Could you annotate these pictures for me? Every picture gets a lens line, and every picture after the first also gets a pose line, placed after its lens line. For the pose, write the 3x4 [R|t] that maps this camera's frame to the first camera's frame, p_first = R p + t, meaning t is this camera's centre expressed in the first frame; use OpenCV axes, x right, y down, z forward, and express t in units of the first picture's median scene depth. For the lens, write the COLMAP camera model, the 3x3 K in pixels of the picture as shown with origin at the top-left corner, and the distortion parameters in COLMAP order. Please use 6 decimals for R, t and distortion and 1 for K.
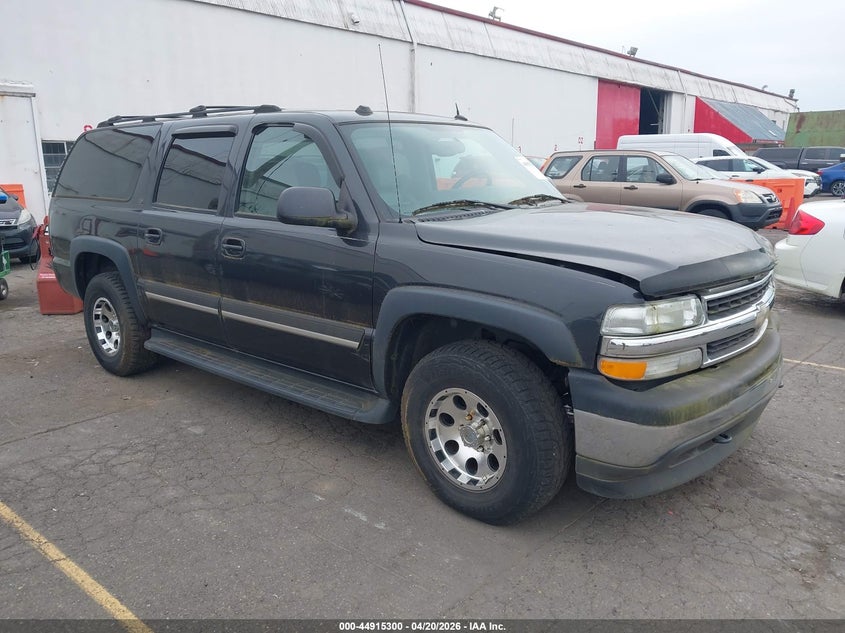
lens RADIAL K [[739.8, 0, 422.5], [0, 739.8, 316.5], [0, 0, 1]] dist [0.035035, 0.002926]
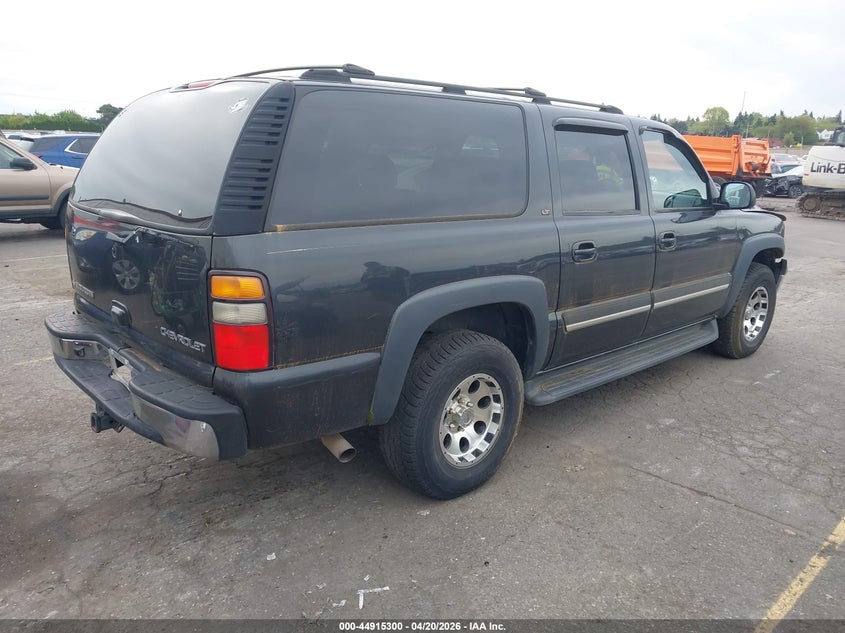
lens RADIAL K [[686.9, 0, 422.5], [0, 686.9, 316.5], [0, 0, 1]] dist [0.000056, -0.012260]
pose [[0.031868, -0.205010, 0.978241, -1.271873], [0.187332, 0.962618, 0.195633, -0.248537], [-0.981780, 0.177022, 0.069081, 1.296398]]
